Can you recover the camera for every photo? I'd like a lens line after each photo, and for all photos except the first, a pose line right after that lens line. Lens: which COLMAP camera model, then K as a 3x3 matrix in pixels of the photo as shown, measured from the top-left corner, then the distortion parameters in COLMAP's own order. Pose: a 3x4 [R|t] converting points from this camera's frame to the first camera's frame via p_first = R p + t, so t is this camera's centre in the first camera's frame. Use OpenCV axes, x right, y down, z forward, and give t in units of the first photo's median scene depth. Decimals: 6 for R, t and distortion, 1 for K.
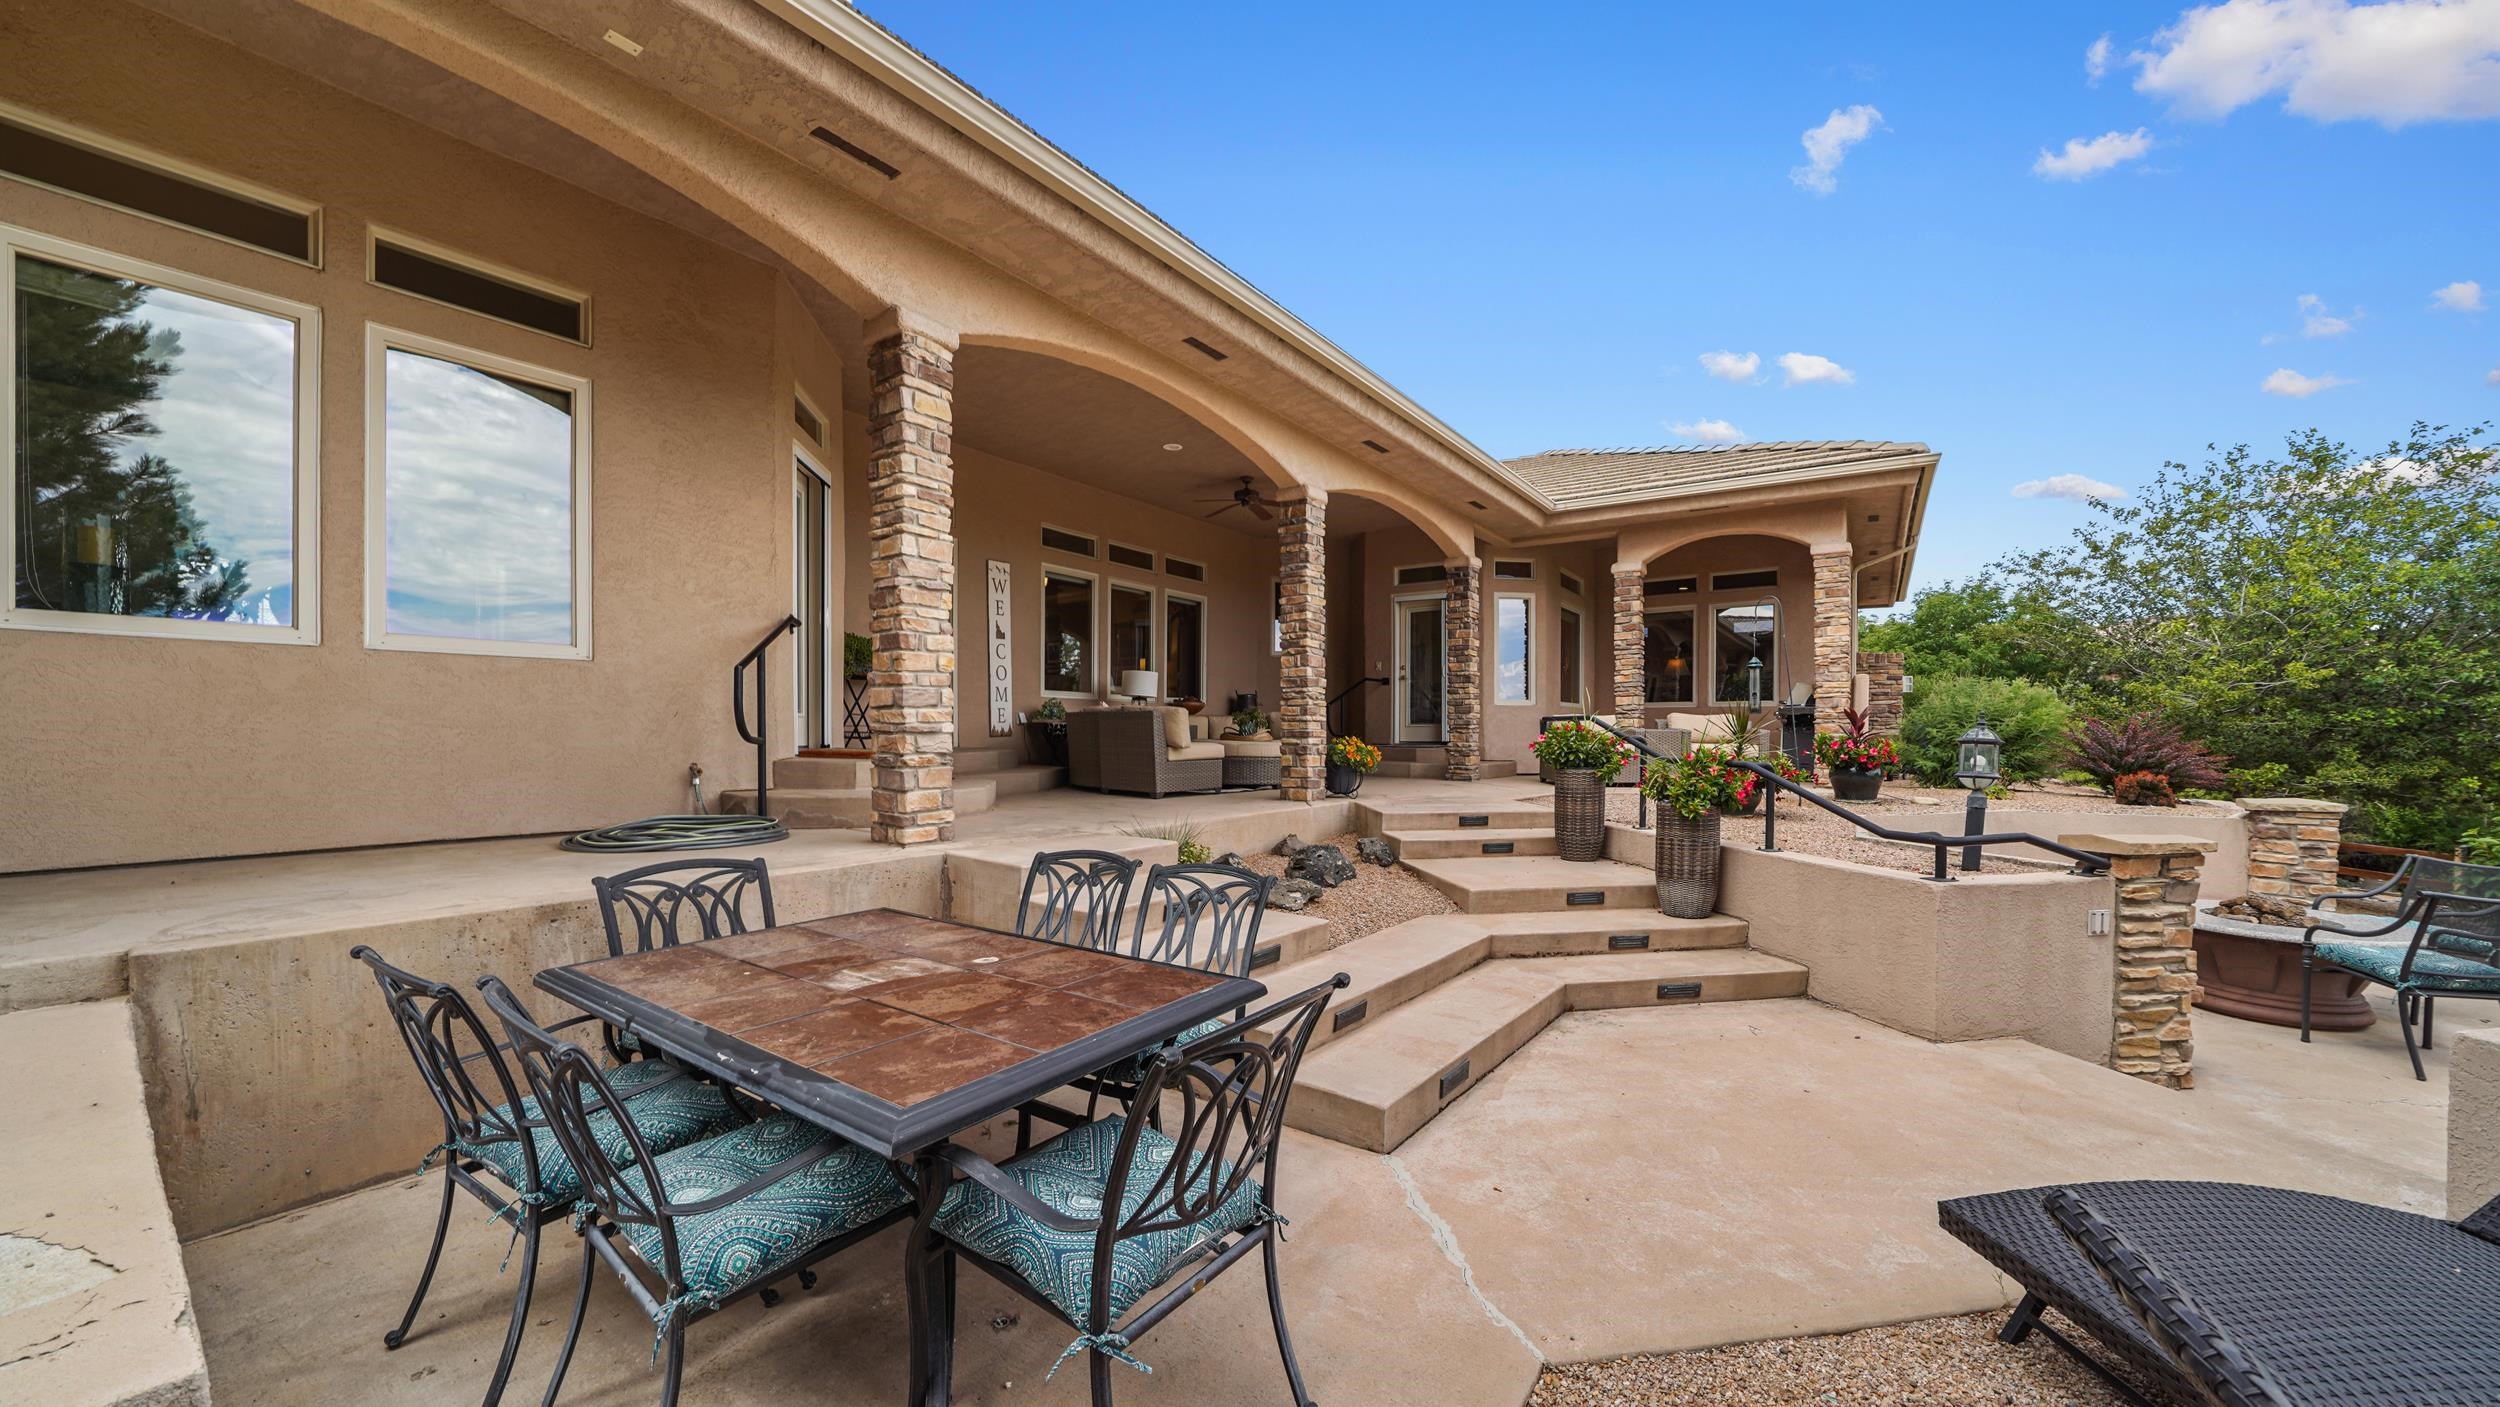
lens RADIAL K [[861.3, 0, 1253.0], [0, 861.3, 772.2], [0, 0, 1]] dist [-0.018957, 0.000027]
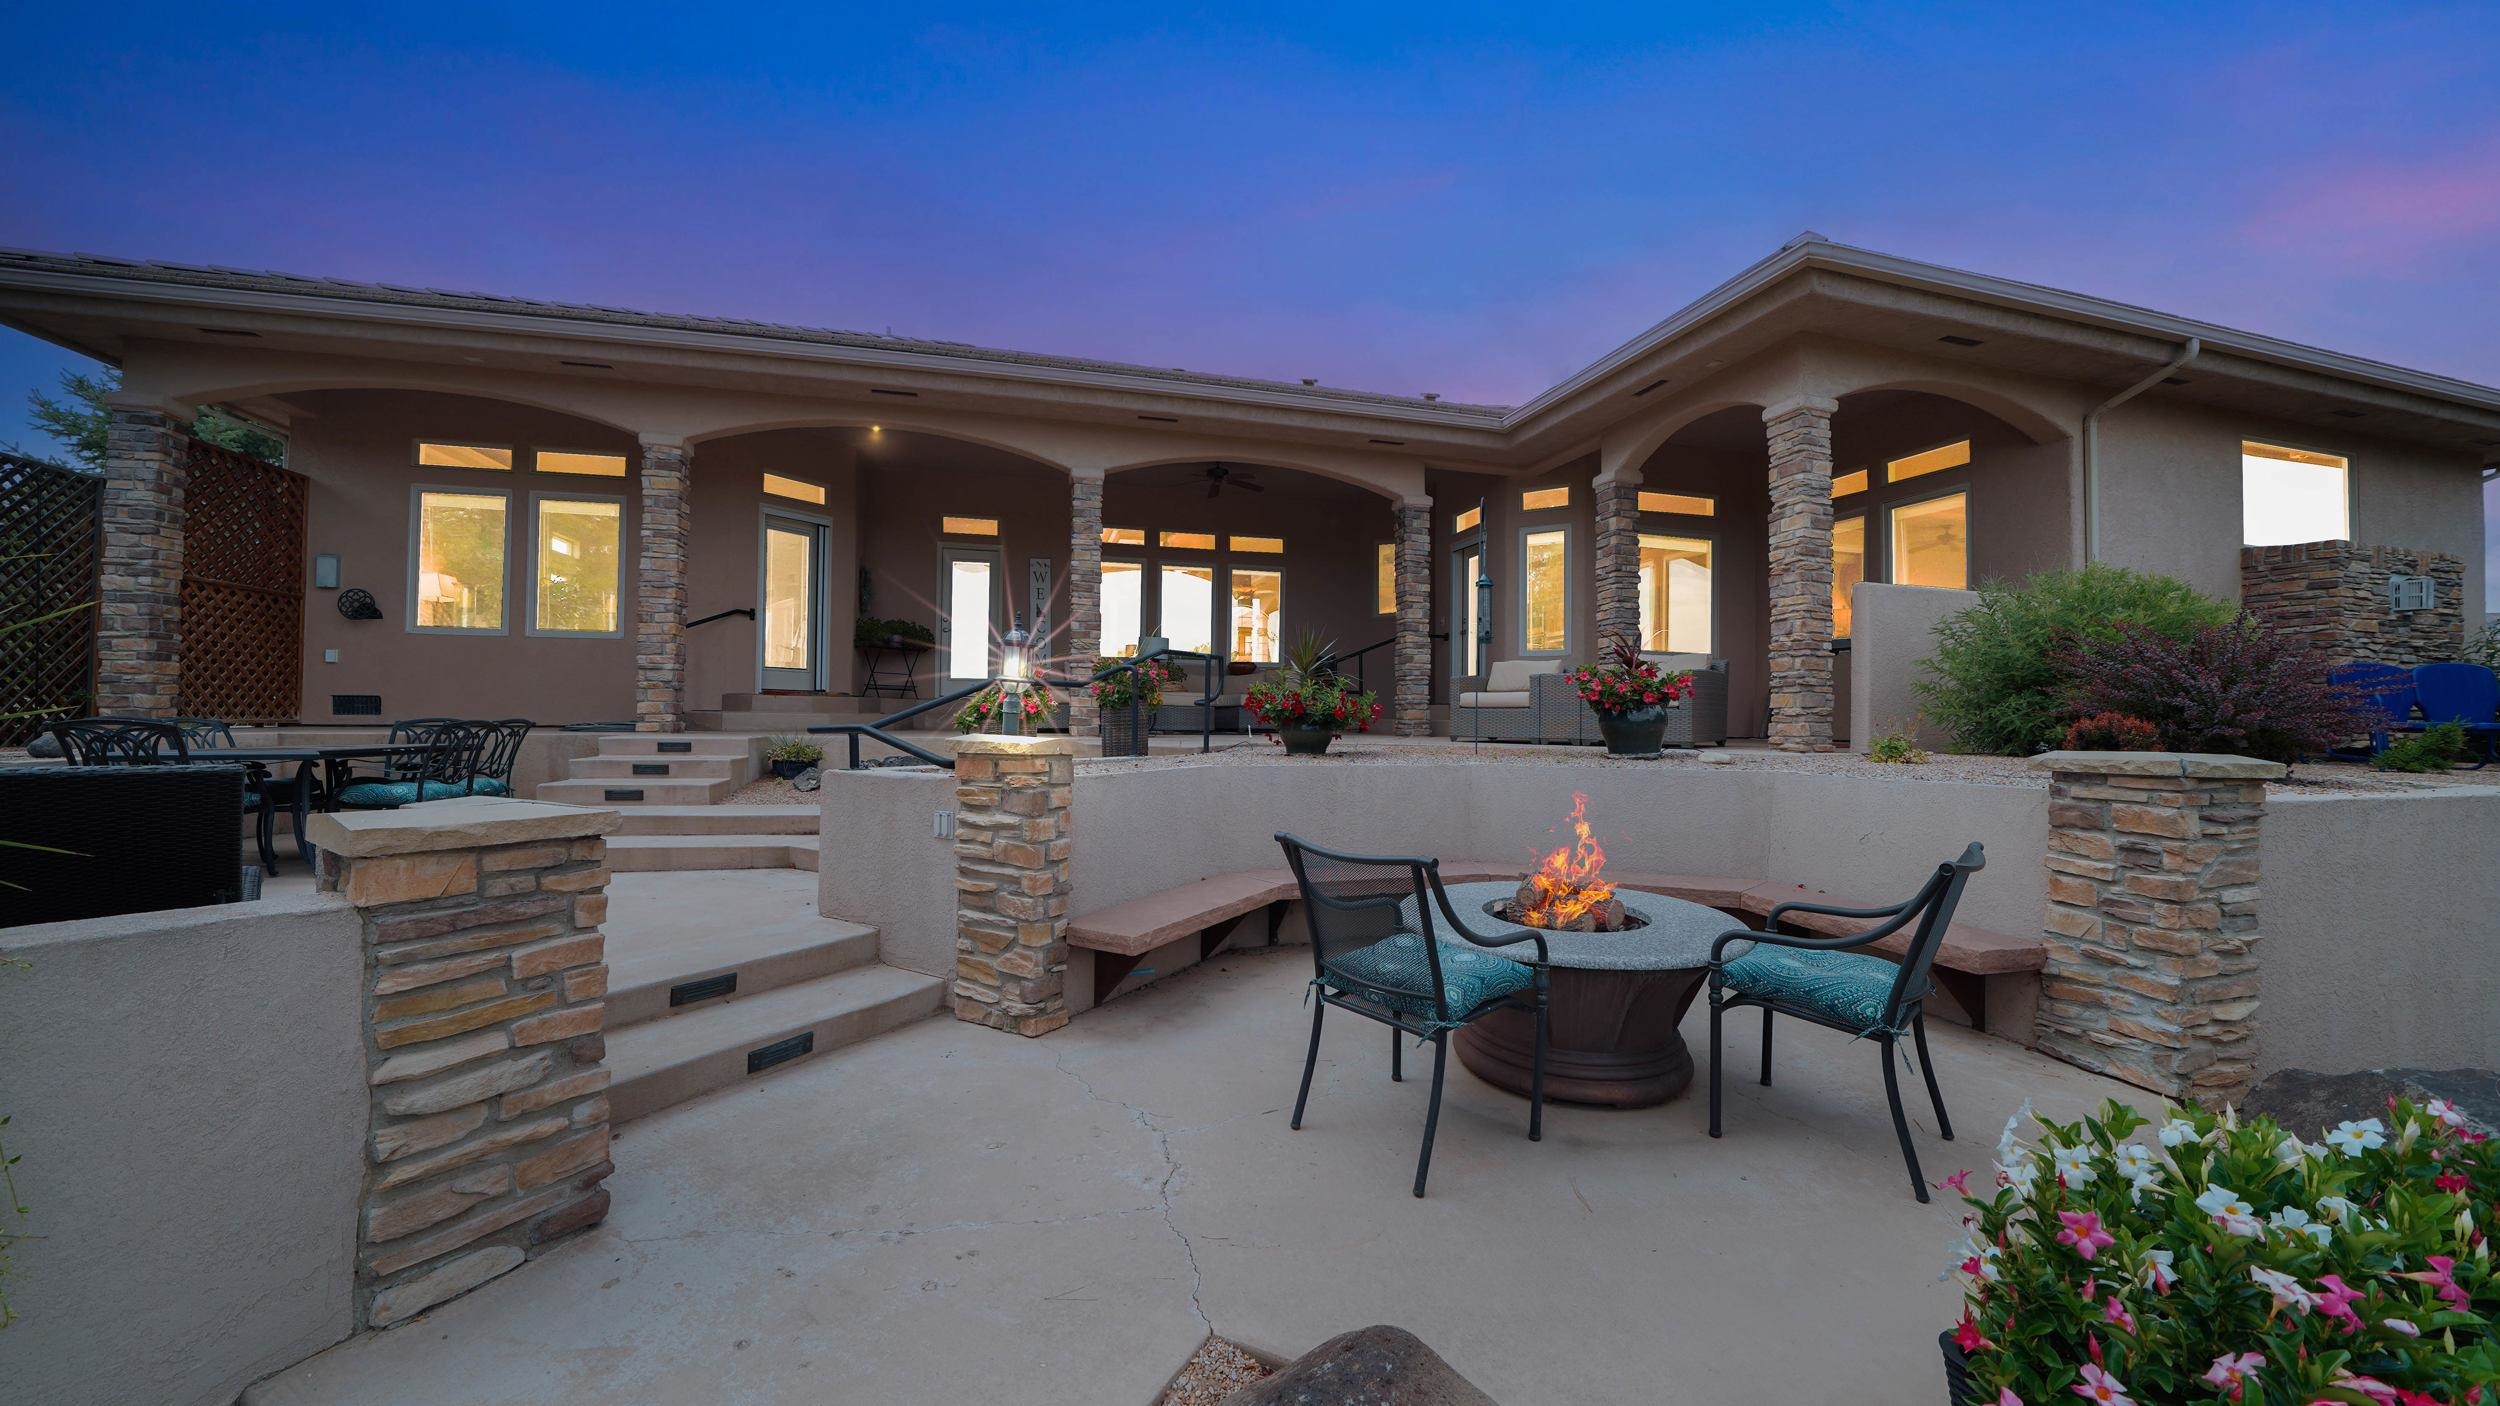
lens RADIAL K [[869.4, 0, 1257.7], [0, 869.4, 721.4], [0, 0, 1]] dist [-0.019345, 0.000328]
pose [[0.780744, 0.008611, -0.624792, 1.644603], [-0.036543, 0.998823, -0.031899, 0.070491], [0.623782, 0.047737, 0.780139, 0.398803]]
